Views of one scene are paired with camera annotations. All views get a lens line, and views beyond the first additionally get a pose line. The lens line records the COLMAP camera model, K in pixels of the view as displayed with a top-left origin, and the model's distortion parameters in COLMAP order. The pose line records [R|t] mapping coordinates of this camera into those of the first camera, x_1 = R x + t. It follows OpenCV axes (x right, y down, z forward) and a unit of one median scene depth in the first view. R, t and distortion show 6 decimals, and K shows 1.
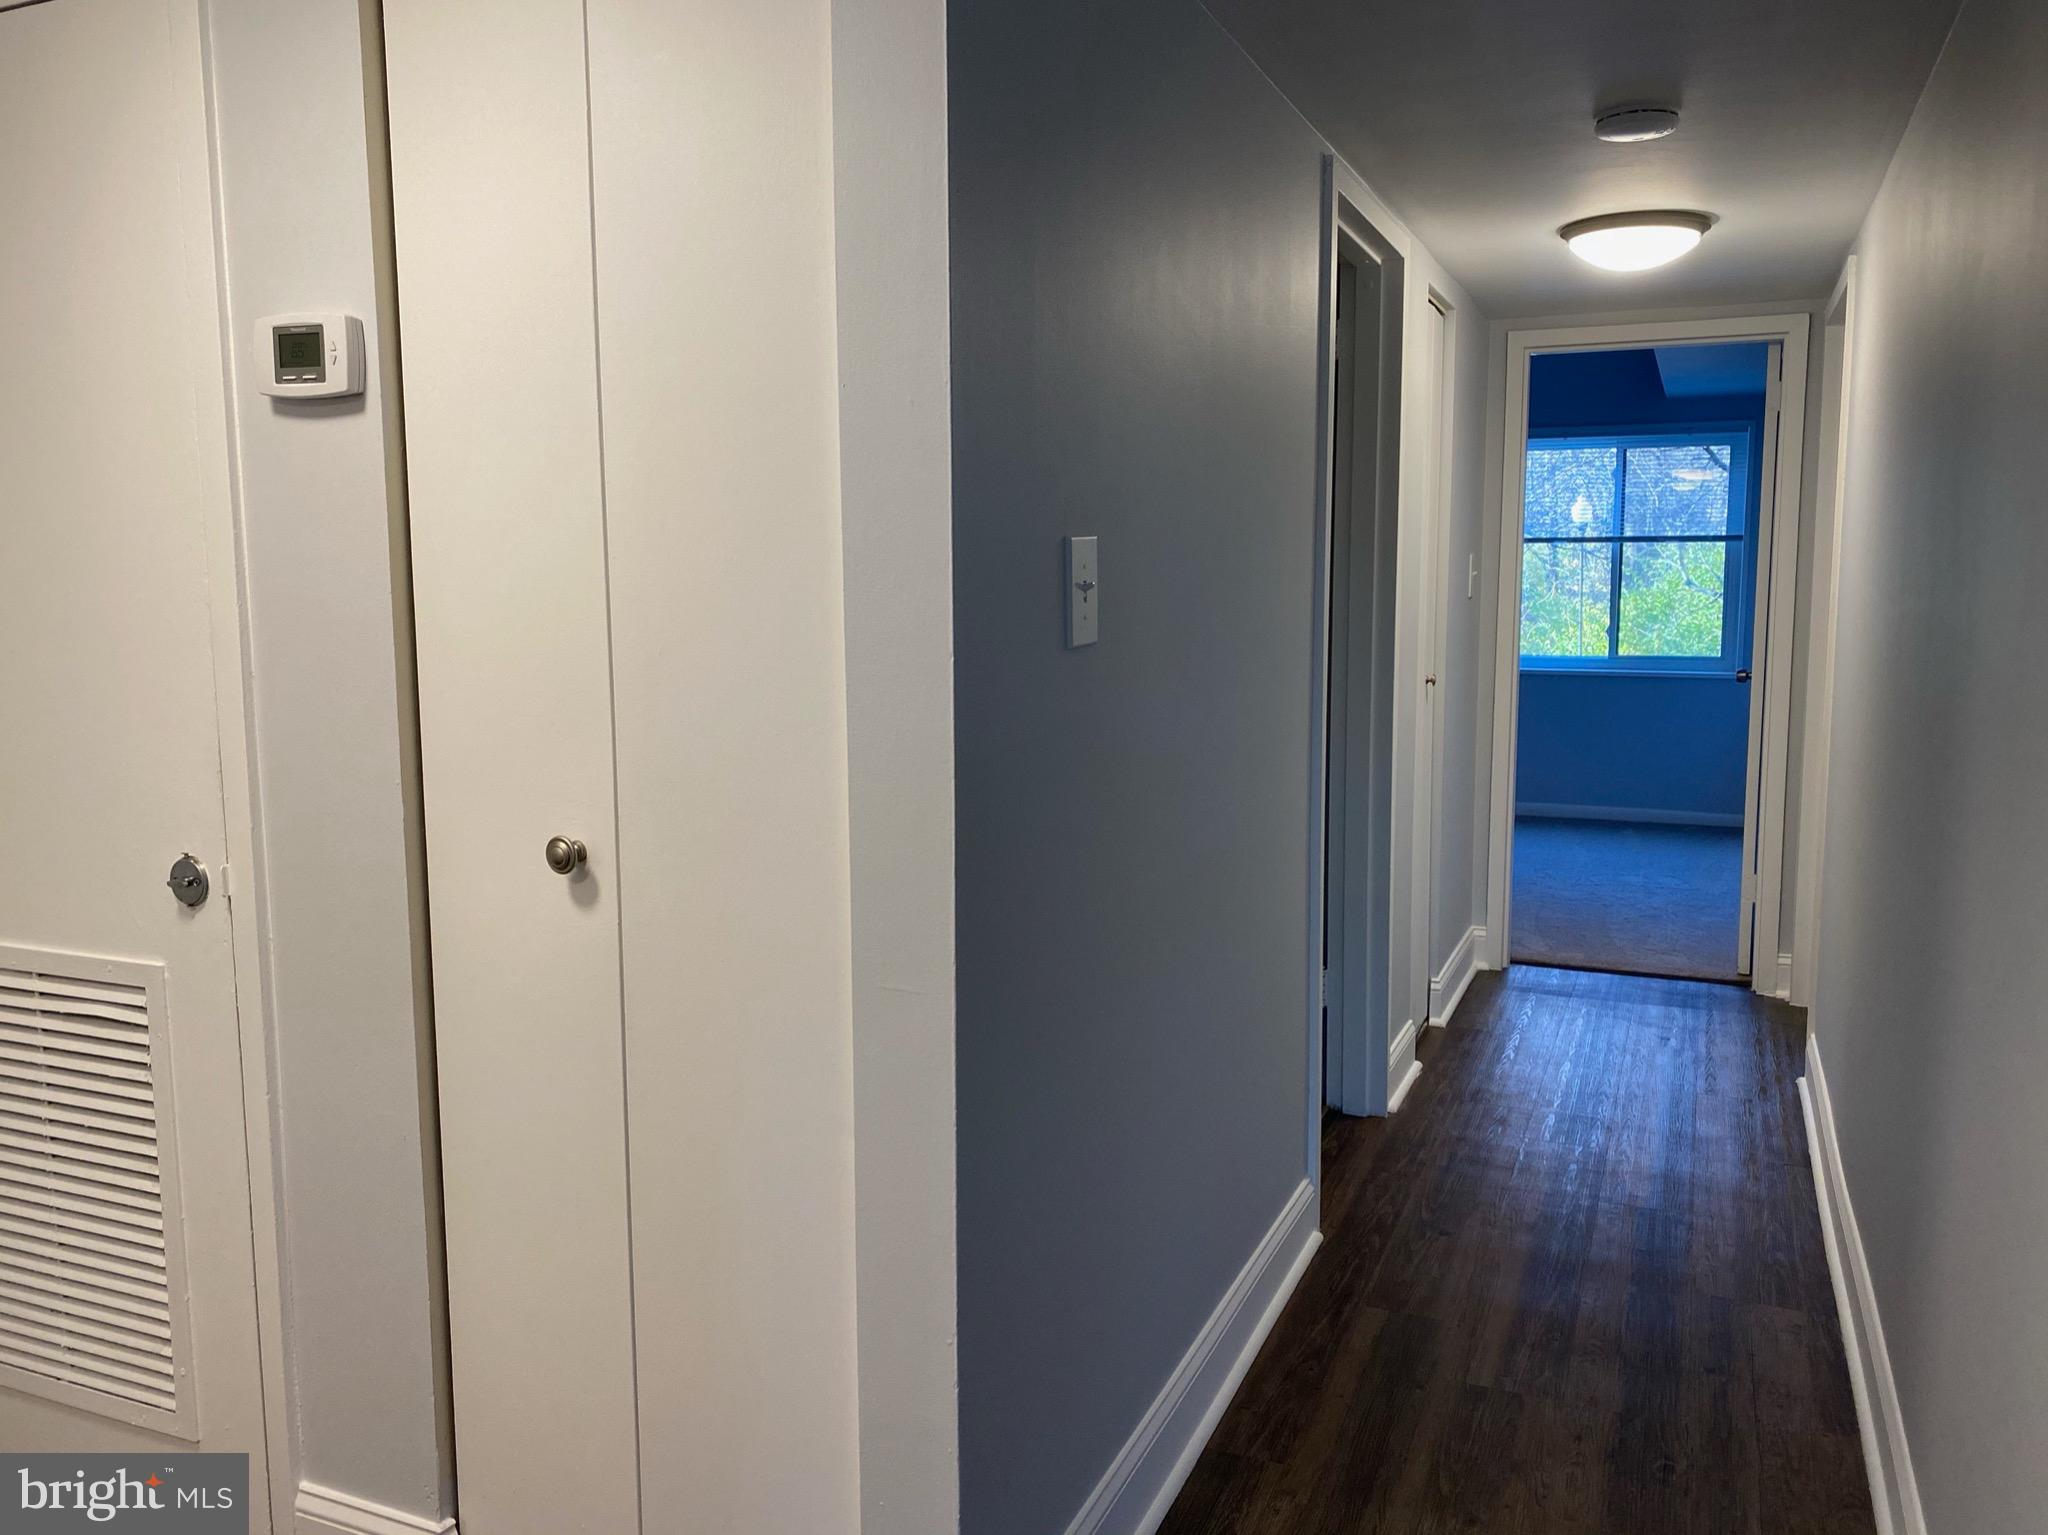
lens RADIAL K [[1583.9, 0, 1035.7], [0, 1583.9, 767.3], [0, 0, 1]] dist [0.039308, -0.051511]
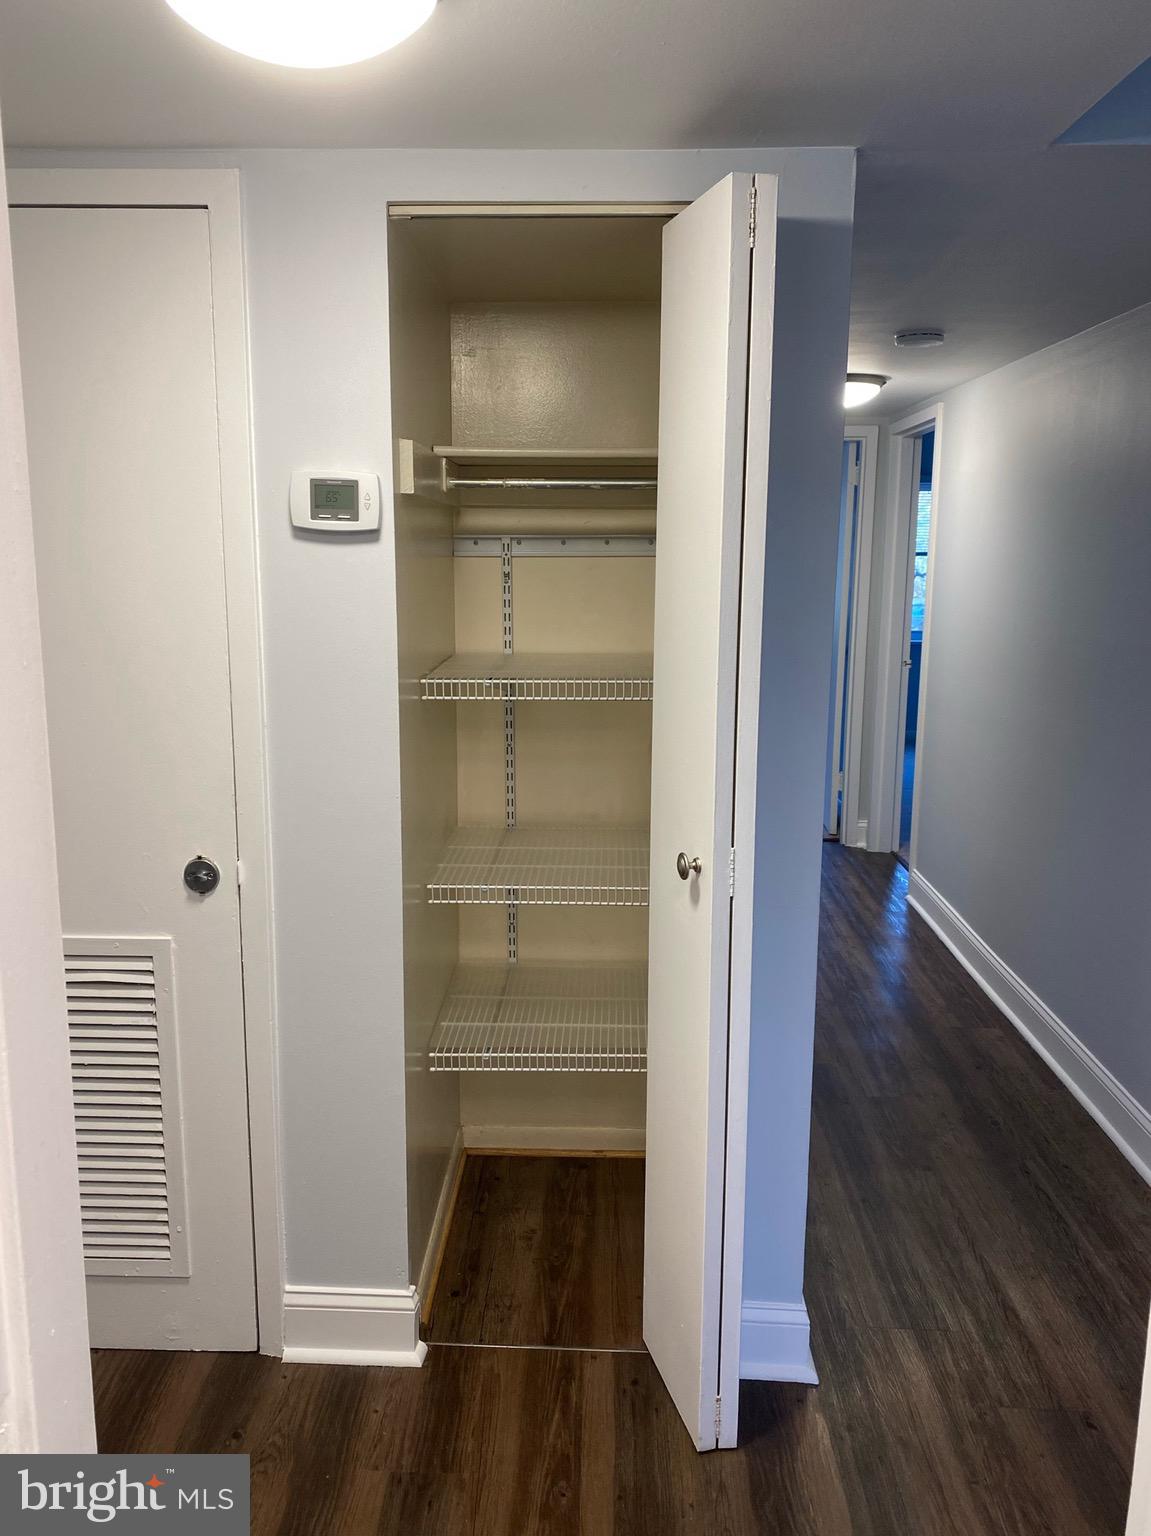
lens RADIAL K [[1187.9, 0, 573.0], [0, 1187.9, 773.4], [0, 0, 1]] dist [0.039308, -0.051511]
pose [[0.928937, -0.058782, 0.365540, -0.596723], [0.032996, 0.996531, 0.076399, -0.082742], [-0.368763, -0.058909, 0.927655, -0.058683]]
